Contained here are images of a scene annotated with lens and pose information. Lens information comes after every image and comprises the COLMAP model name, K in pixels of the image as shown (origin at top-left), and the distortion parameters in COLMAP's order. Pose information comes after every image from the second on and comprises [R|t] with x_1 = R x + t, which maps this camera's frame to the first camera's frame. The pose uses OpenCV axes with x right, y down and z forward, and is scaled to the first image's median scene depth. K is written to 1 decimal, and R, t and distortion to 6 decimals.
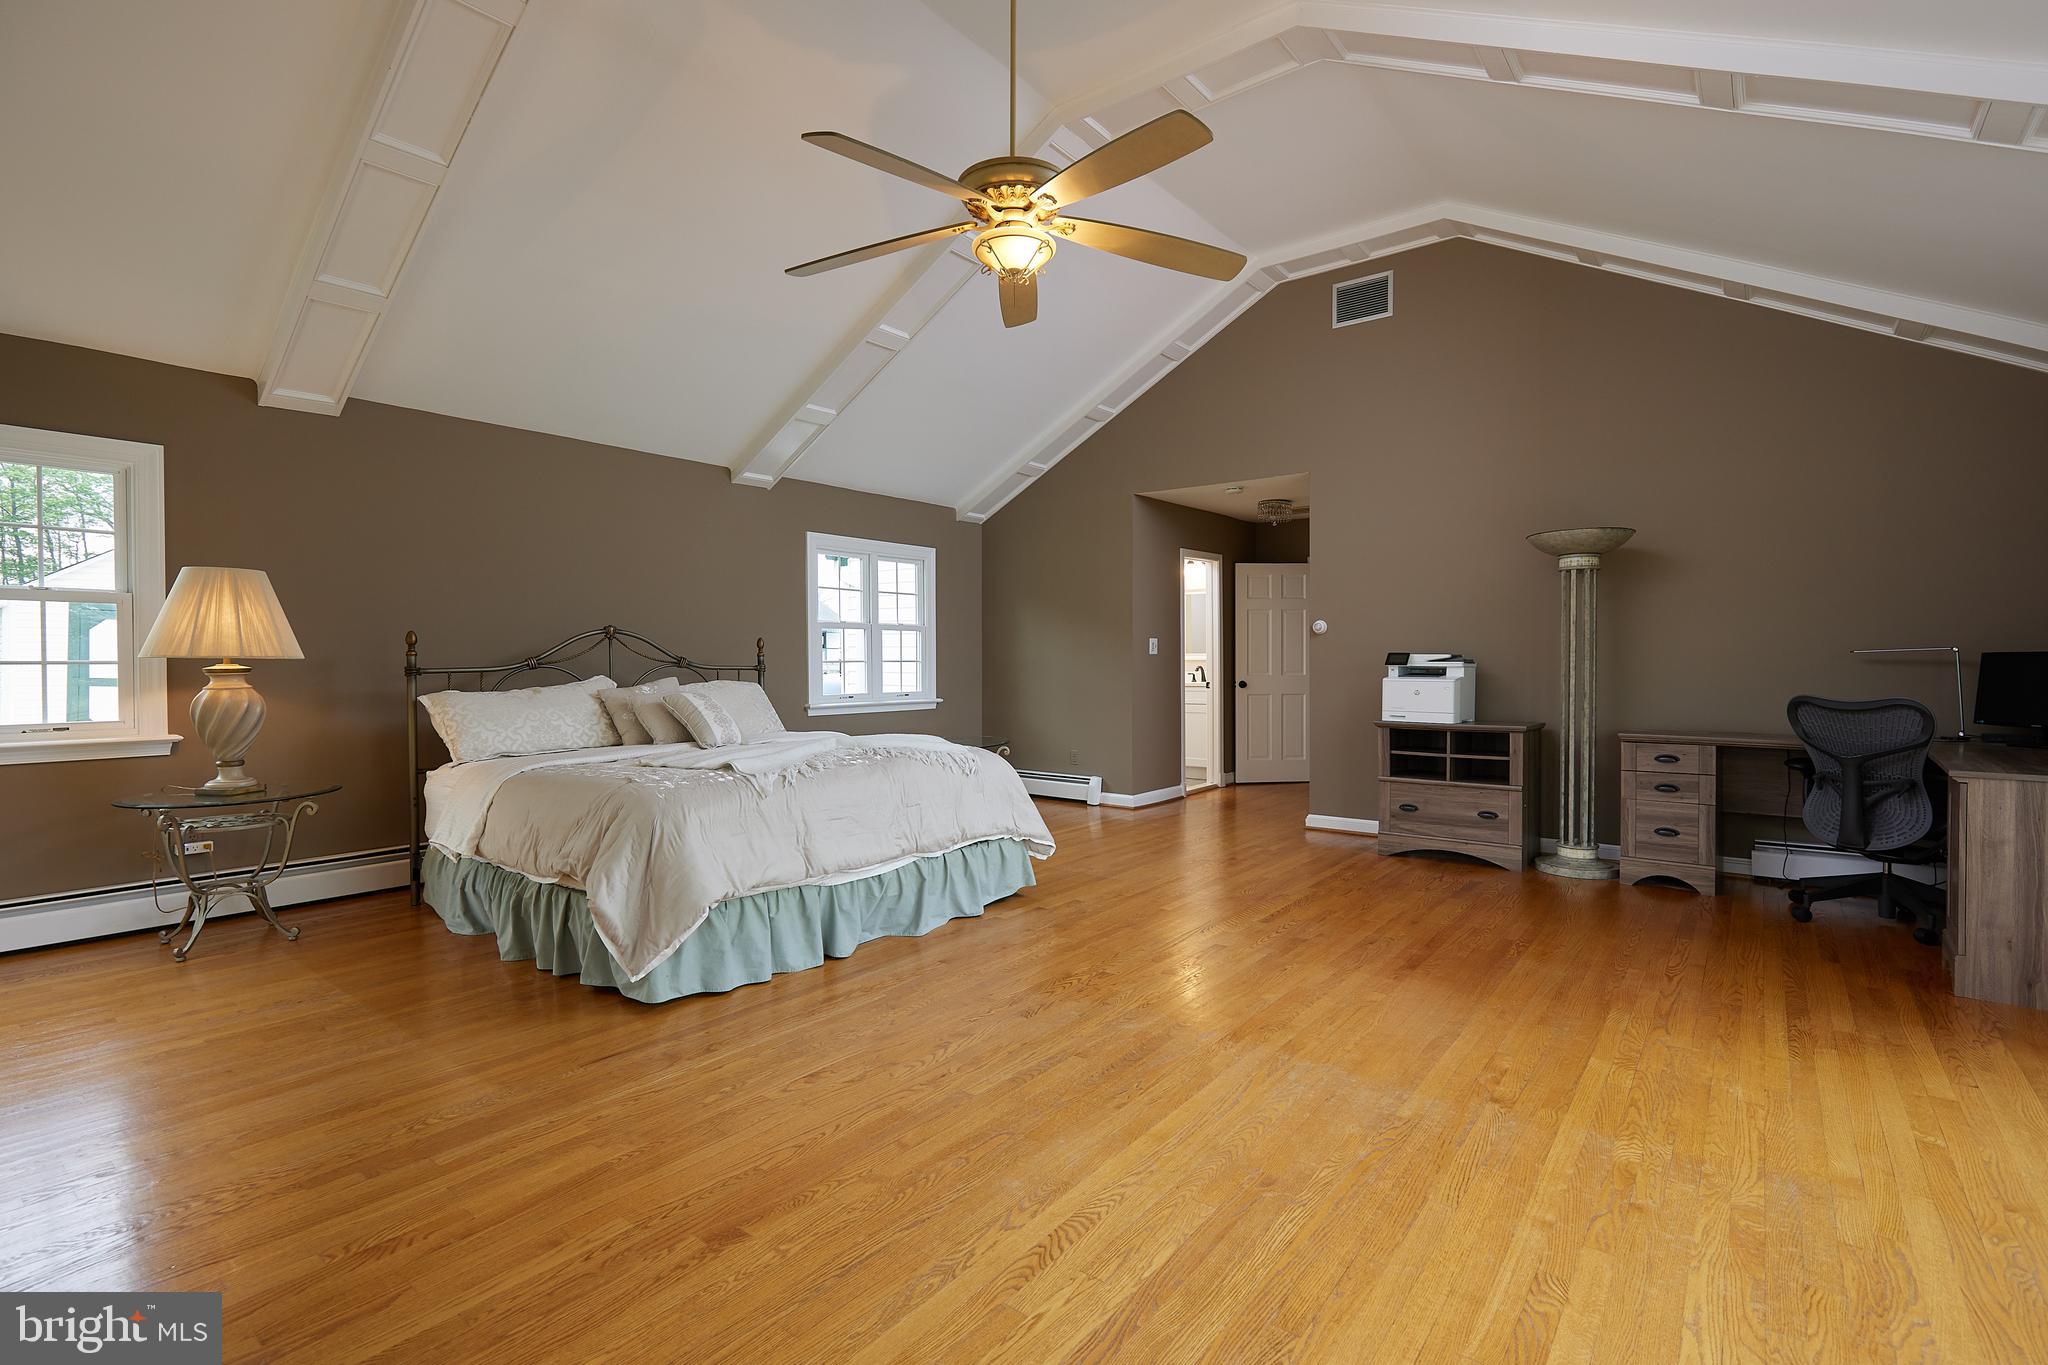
lens RADIAL K [[937.5, 0, 1023.7], [0, 937.5, 688.2], [0, 0, 1]] dist [0.002354, 0.000368]
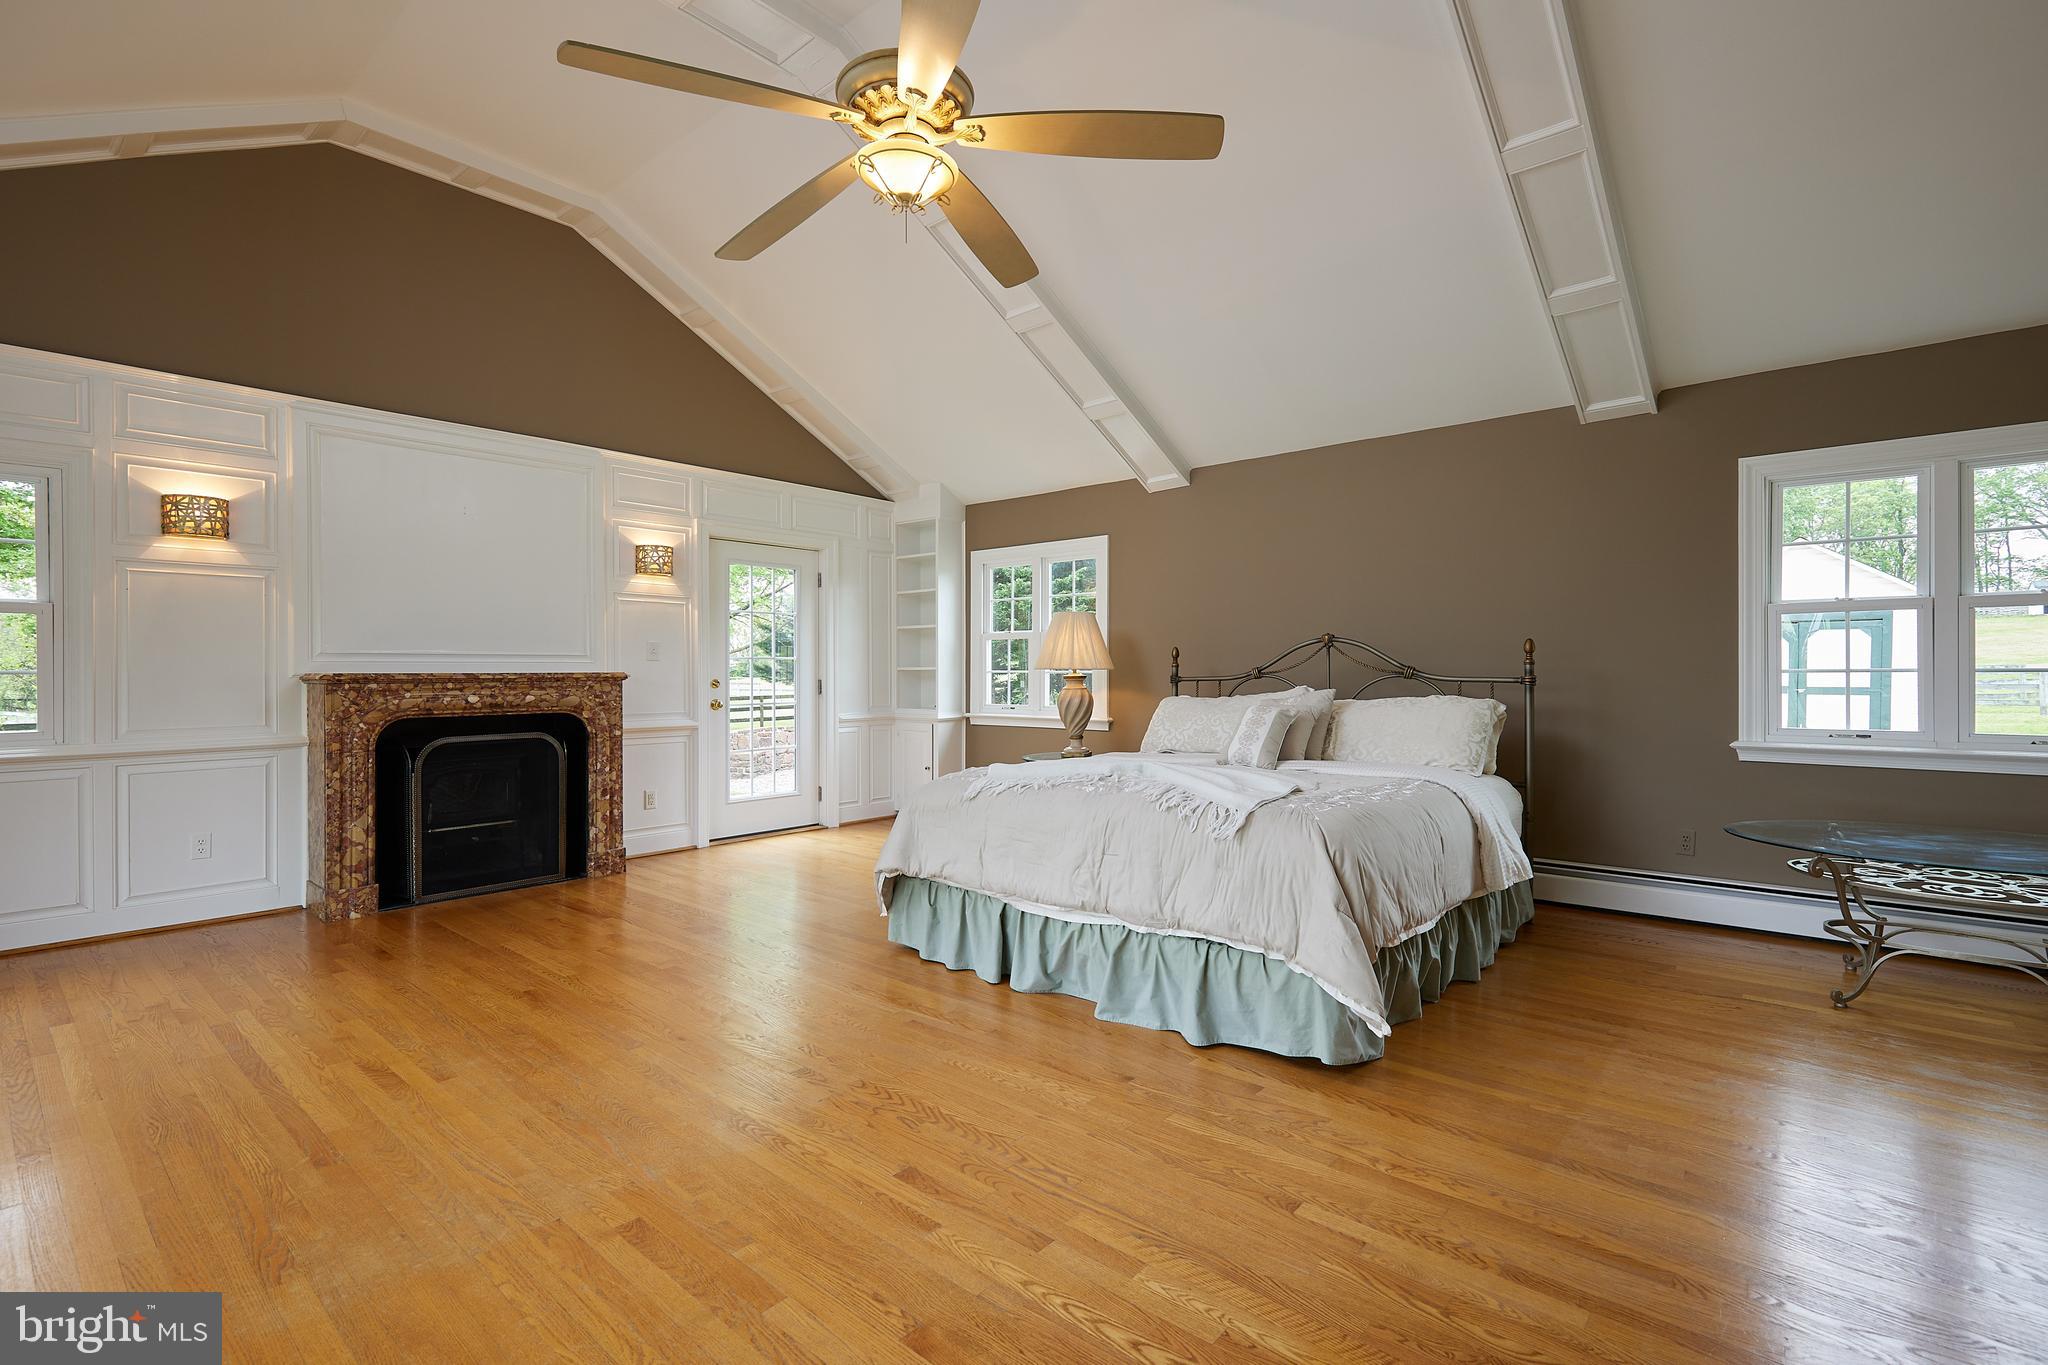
lens RADIAL K [[937.5, 0, 1024.1], [0, 937.5, 666.4], [0, 0, 1]] dist [0.002354, 0.000368]
pose [[-0.048156, -0.006469, -0.998819, 0.443715], [-0.027795, 0.999600, -0.005134, -0.017279], [0.998453, 0.027515, -0.048316, 0.630867]]
